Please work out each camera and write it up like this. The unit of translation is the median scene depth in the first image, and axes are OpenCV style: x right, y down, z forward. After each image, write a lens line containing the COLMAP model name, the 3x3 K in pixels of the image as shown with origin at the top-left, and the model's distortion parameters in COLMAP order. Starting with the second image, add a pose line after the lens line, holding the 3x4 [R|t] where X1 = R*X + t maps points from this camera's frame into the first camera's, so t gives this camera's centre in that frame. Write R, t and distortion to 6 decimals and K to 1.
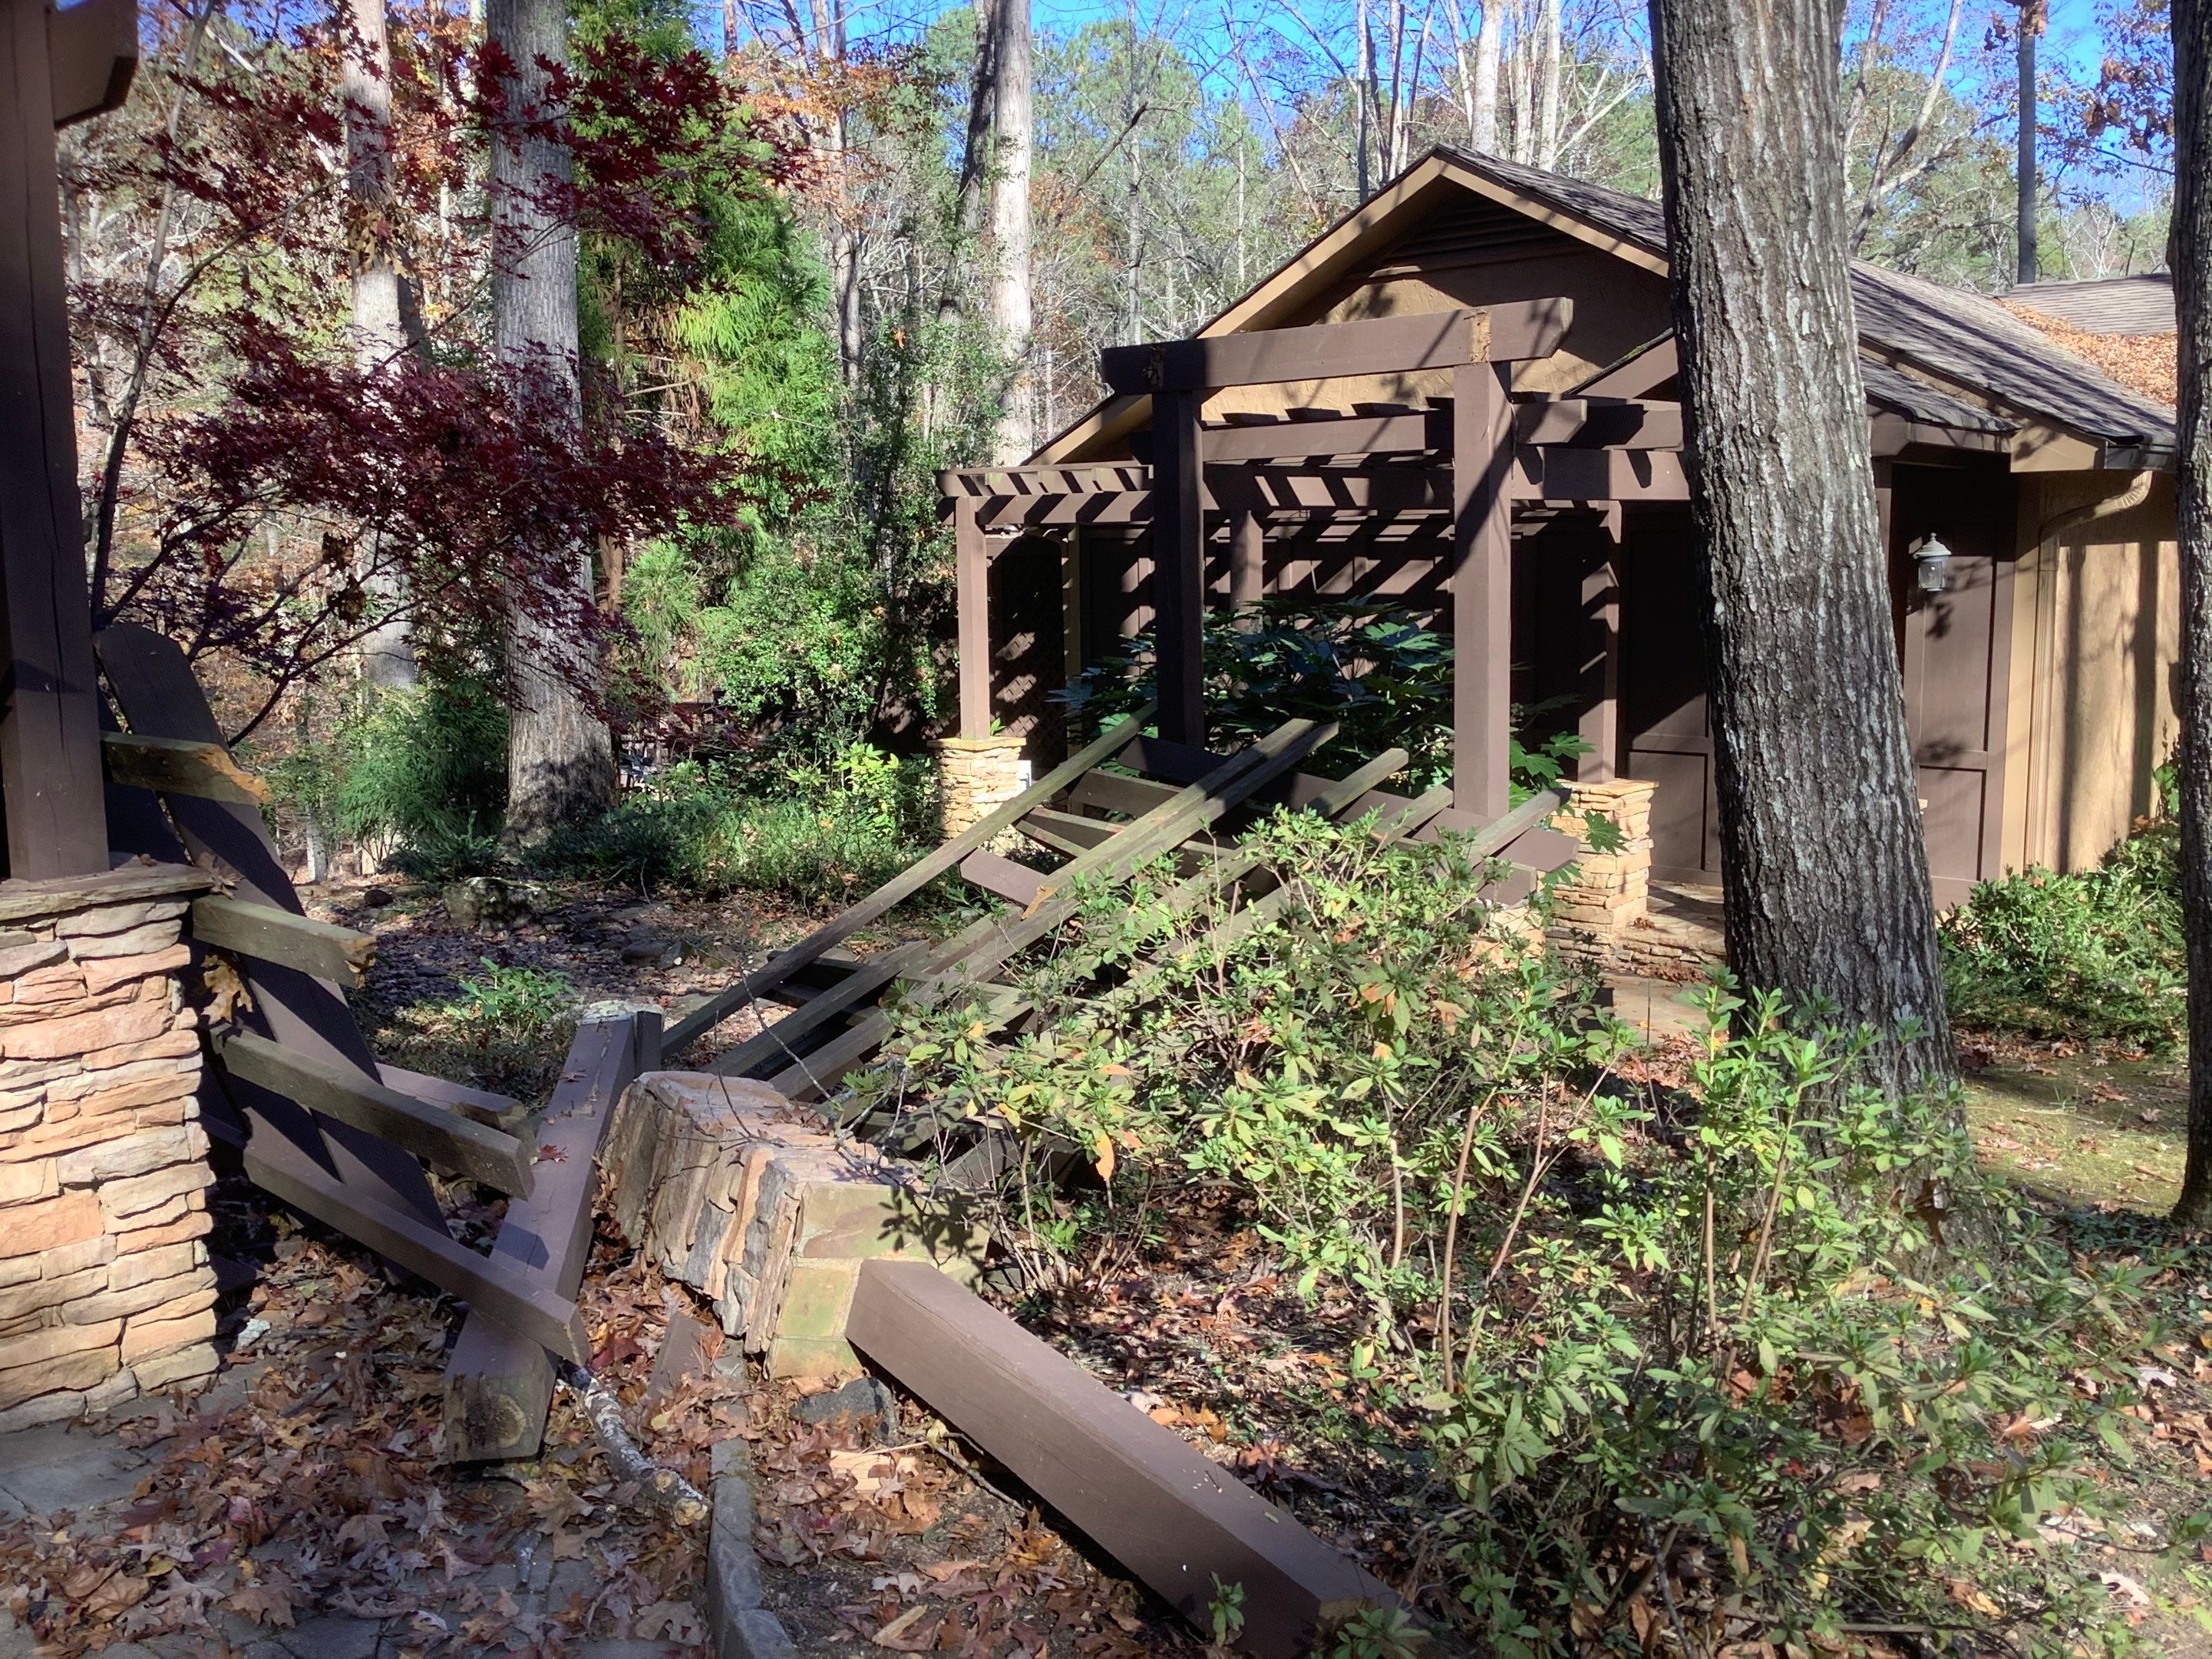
lens RADIAL K [[2024.0, 0, 1110.9], [0, 2024.0, 815.7], [0, 0, 1]] dist [0.088699, -0.174334]
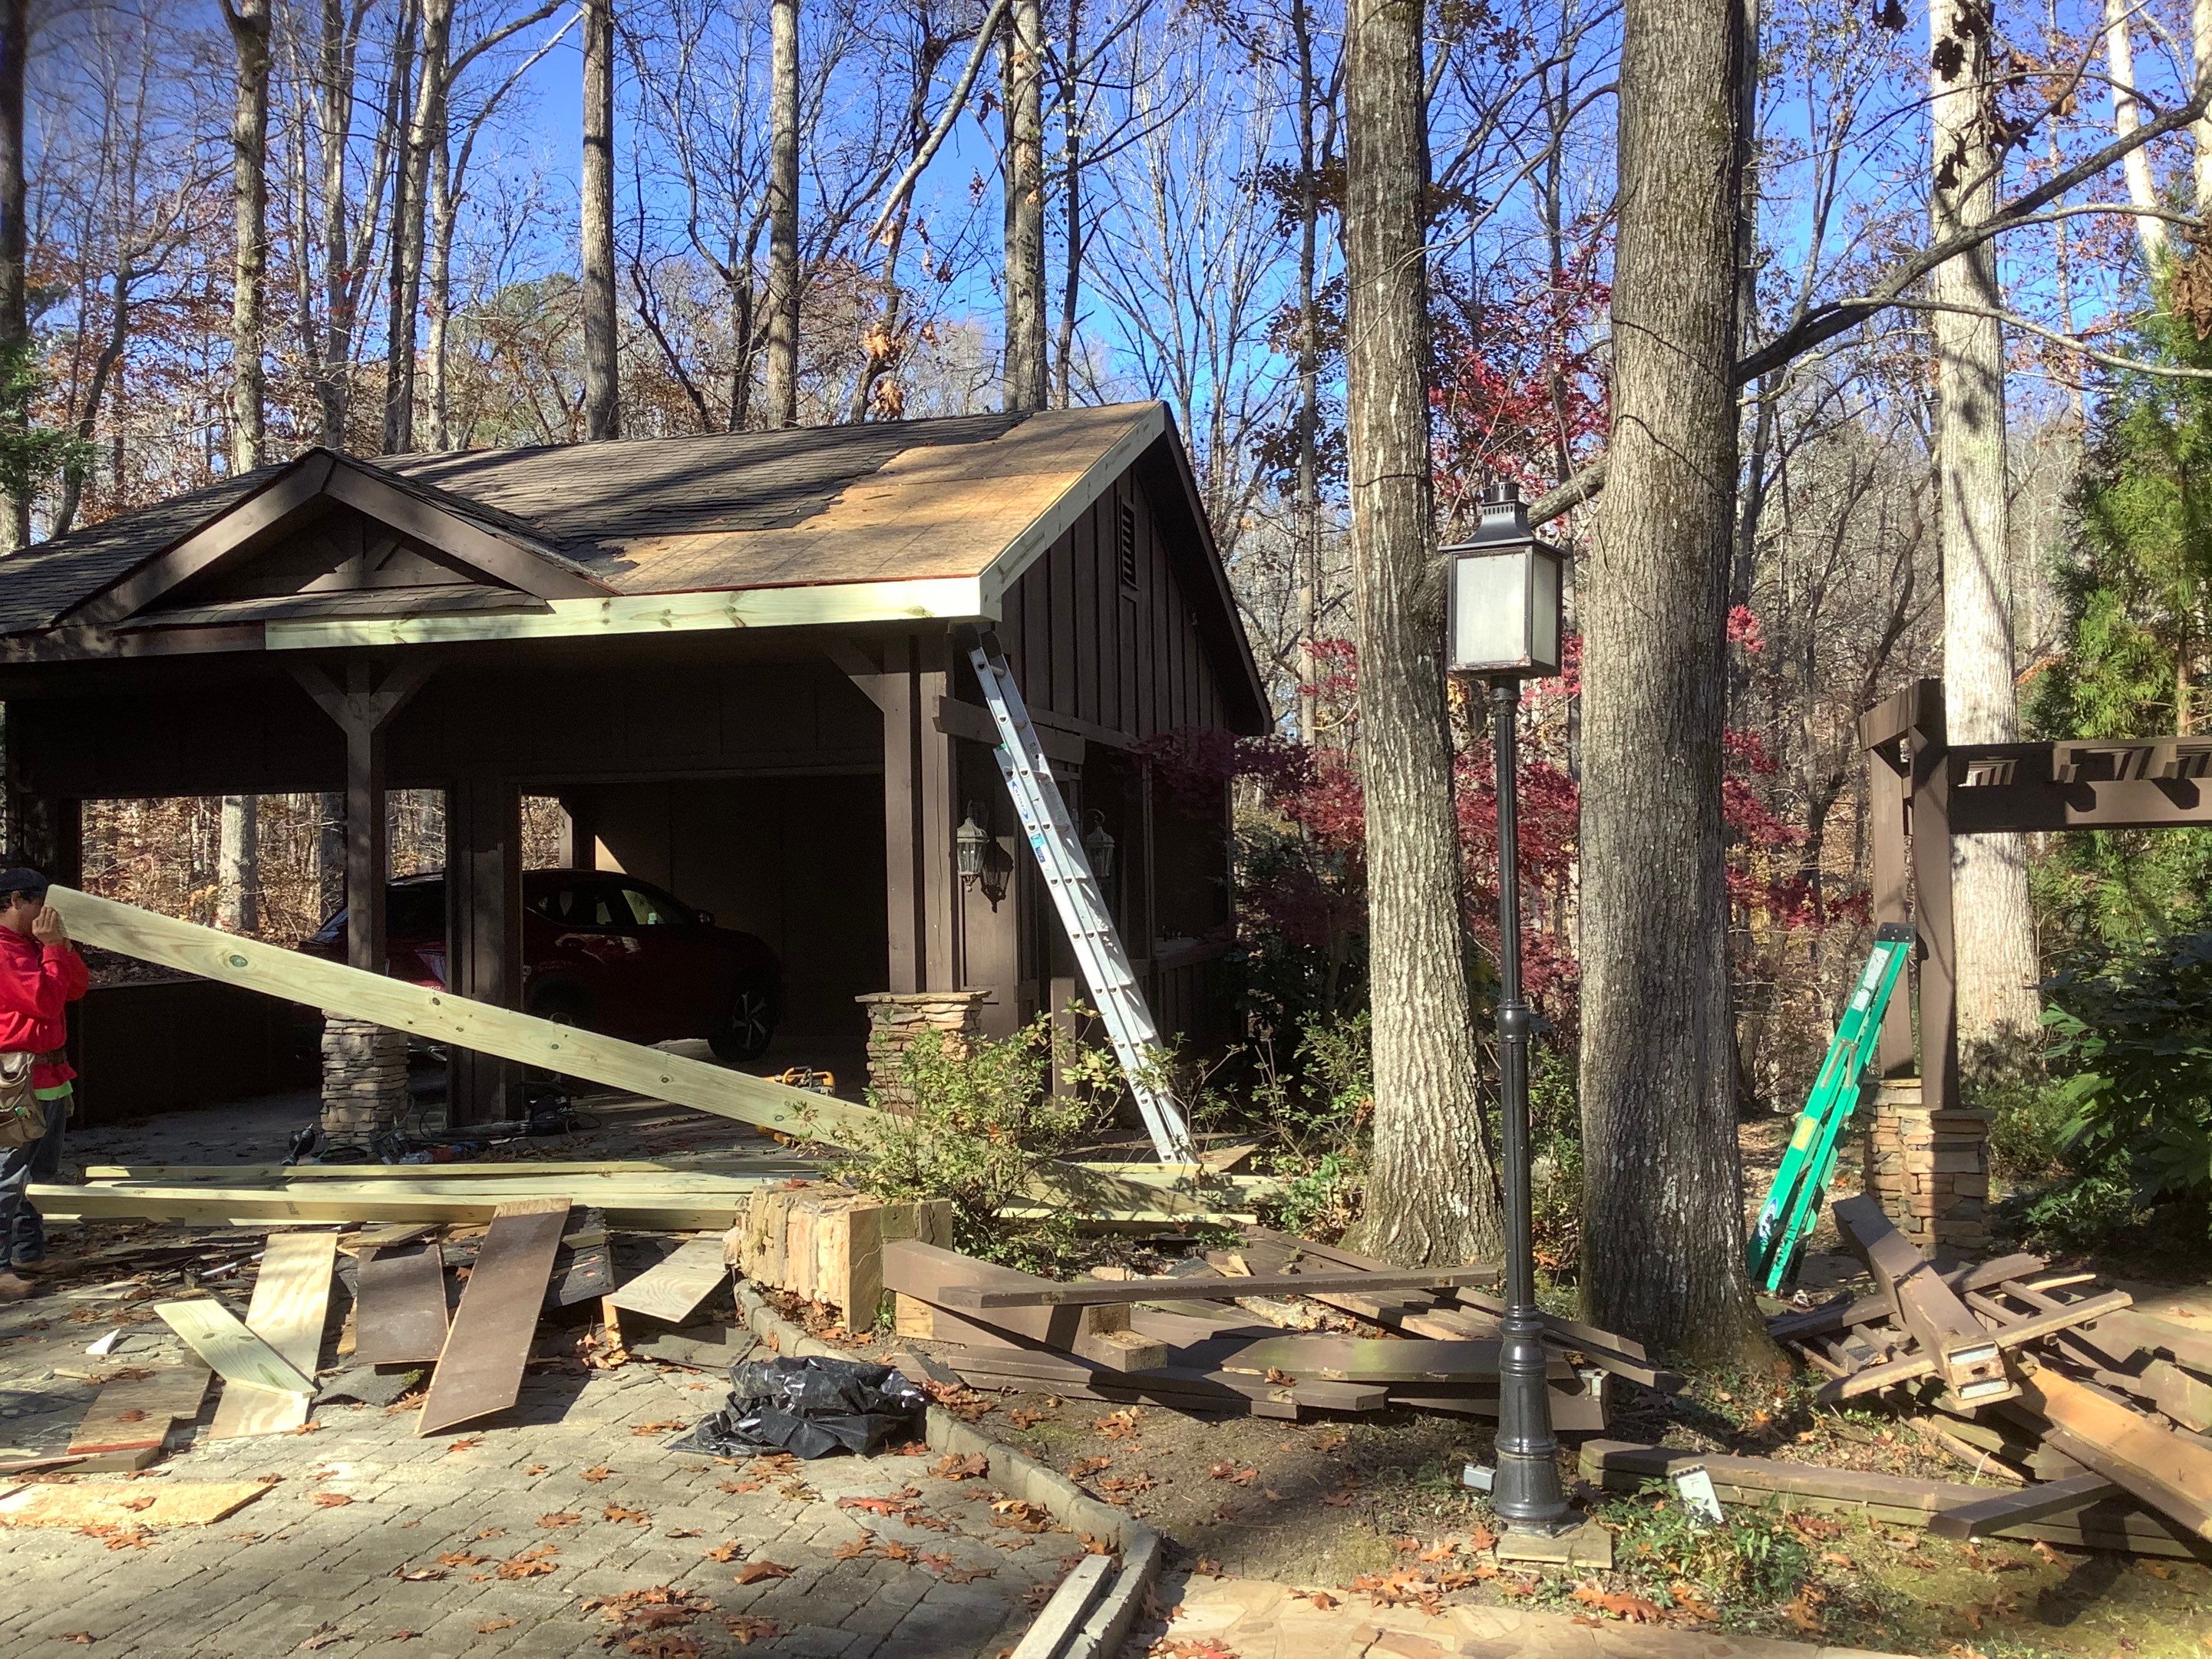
lens RADIAL K [[1941.2, 0, 1109.4], [0, 1941.2, 841.6], [0, 0, 1]] dist [0.087578, -0.249422]
pose [[0.487076, -0.015893, -0.873215, 1.913406], [-0.102901, 0.991826, -0.075450, 0.001103], [0.867276, 0.126604, 0.481460, -0.112394]]
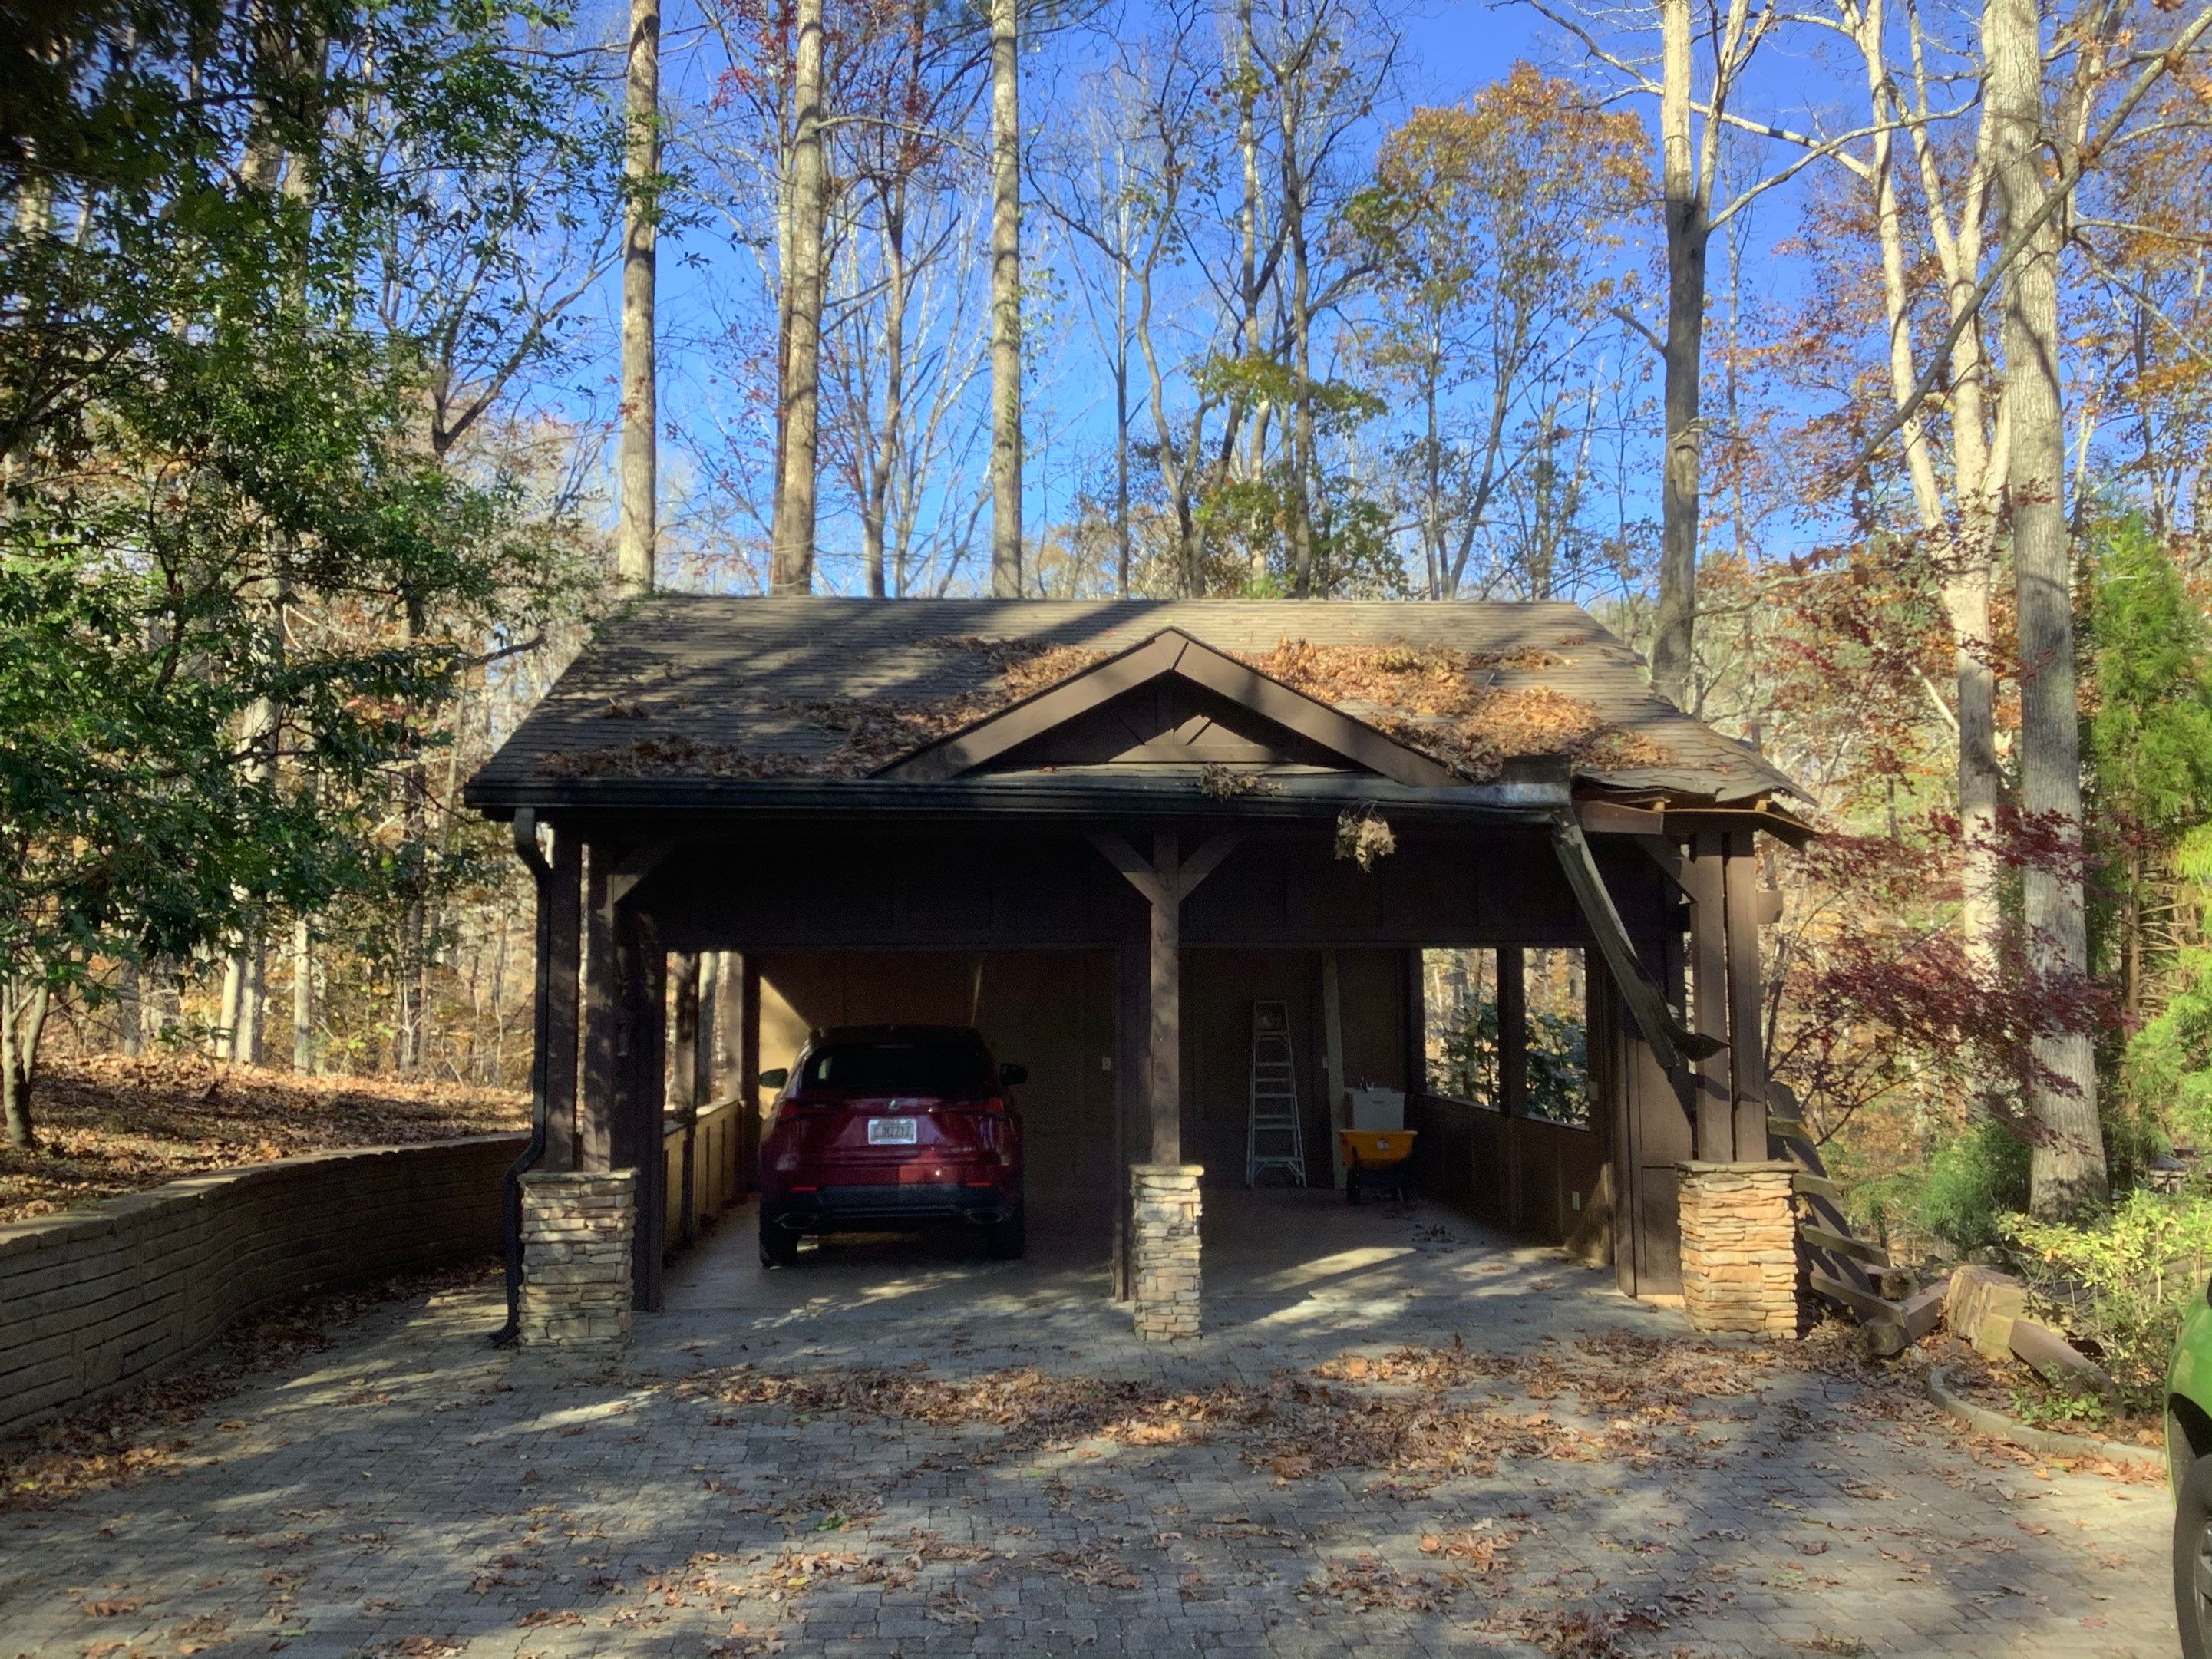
lens RADIAL K [[2024.0, 0, 1110.9], [0, 2024.0, 815.7], [0, 0, 1]] dist [0.088699, -0.174334]
pose [[0.719474, -0.054797, -0.692354, 0.937076], [-0.095435, 0.979626, -0.176707, 0.151619], [0.687931, 0.193211, 0.699586, -1.891230]]
